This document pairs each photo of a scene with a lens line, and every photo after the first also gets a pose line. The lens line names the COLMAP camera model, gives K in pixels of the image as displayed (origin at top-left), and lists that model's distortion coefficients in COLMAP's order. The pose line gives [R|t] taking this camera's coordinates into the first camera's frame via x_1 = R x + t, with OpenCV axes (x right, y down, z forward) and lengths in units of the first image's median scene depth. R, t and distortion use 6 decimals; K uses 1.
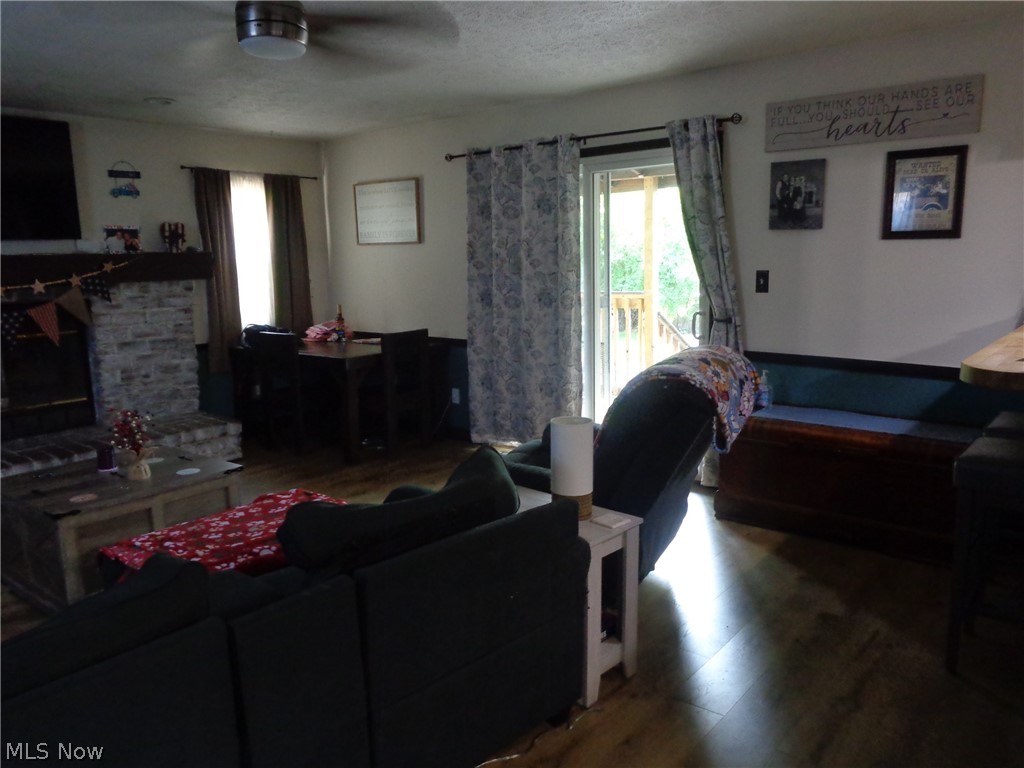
lens RADIAL K [[758.2, 0, 512.3], [0, 758.2, 381.2], [0, 0, 1]] dist [-0.018700, 0.014705]
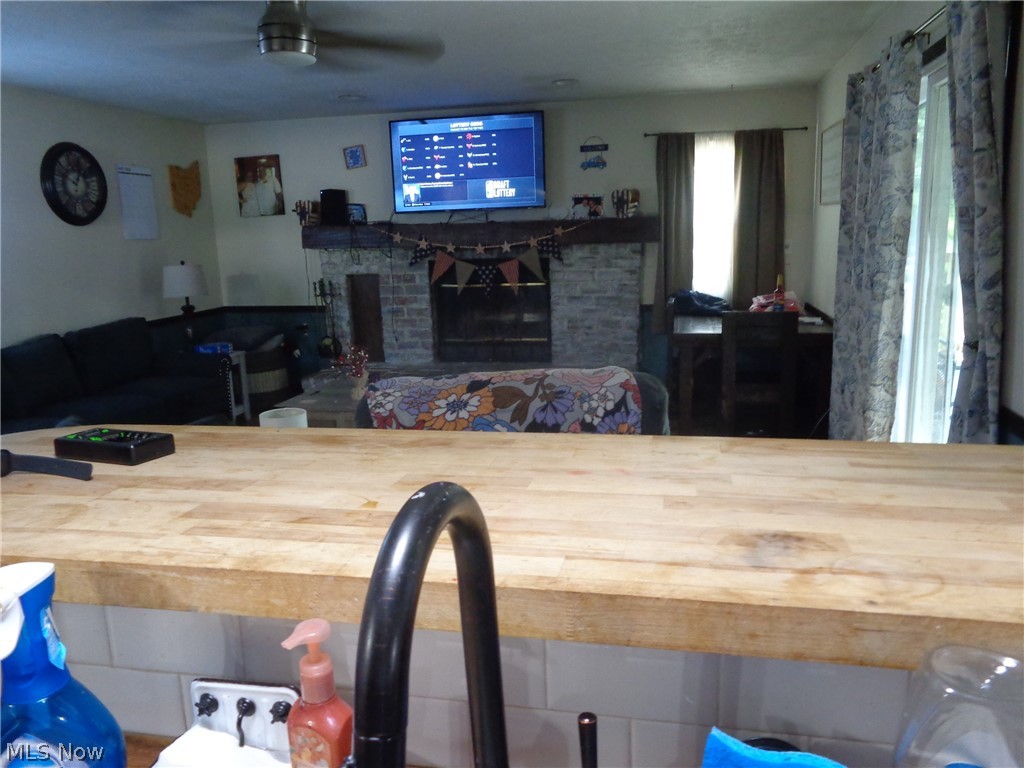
lens RADIAL K [[758.2, 0, 511.6], [0, 758.2, 384.6], [0, 0, 1]] dist [-0.018700, 0.014705]
pose [[0.468674, 0.182907, -0.864228, 0.472194], [-0.126526, 0.982141, 0.139247, -0.068319], [0.874263, 0.044085, 0.483447, 0.359088]]
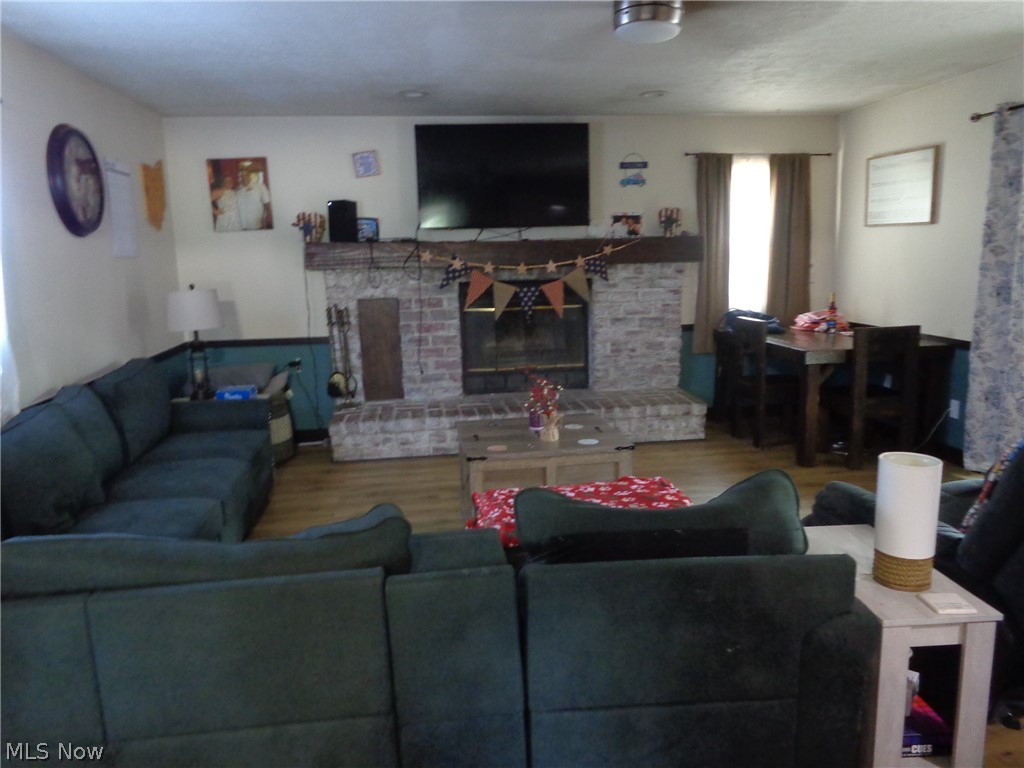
lens RADIAL K [[758.2, 0, 512.5], [0, 758.2, 380.8], [0, 0, 1]] dist [-0.018700, 0.014705]
pose [[0.736499, 0.119108, -0.665870, 0.125146], [-0.102667, 0.992654, 0.064005, -0.015564], [0.668602, 0.021223, 0.743317, 0.072480]]
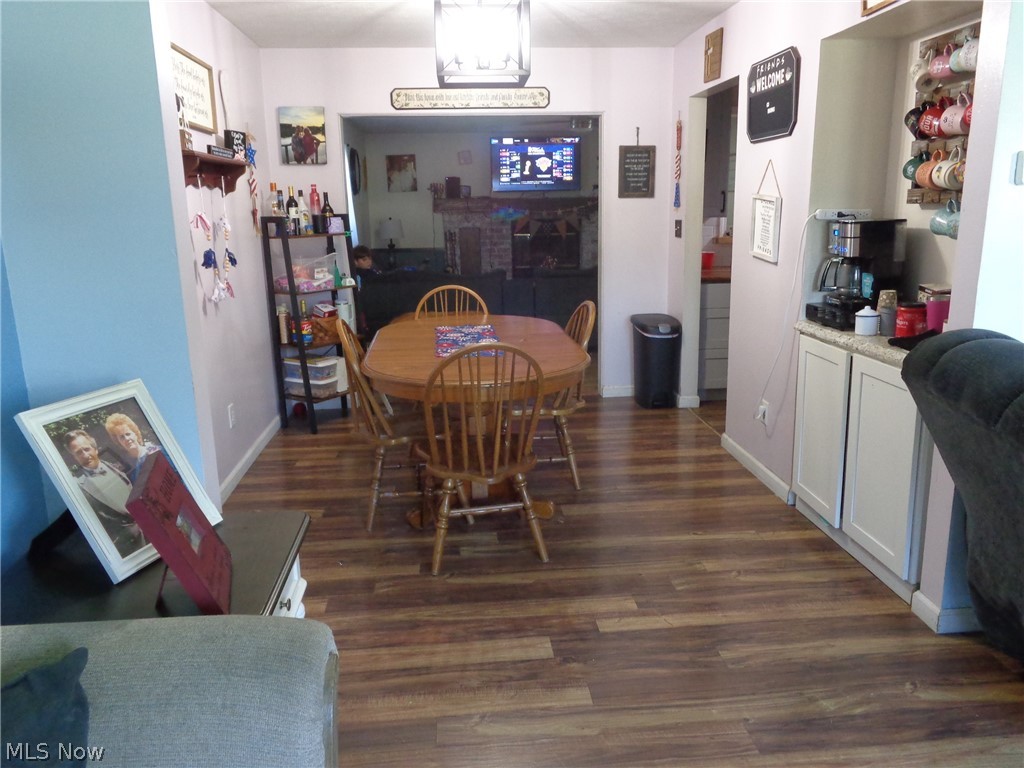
lens RADIAL K [[758.2, 0, 506.6], [0, 758.2, 379.3], [0, 0, 1]] dist [-0.018700, 0.014705]
pose [[0.700544, 0.165397, -0.694177, 0.833910], [-0.115145, 0.986222, 0.118780, 0.107085], [0.704258, -0.003280, 0.709936, -0.660335]]
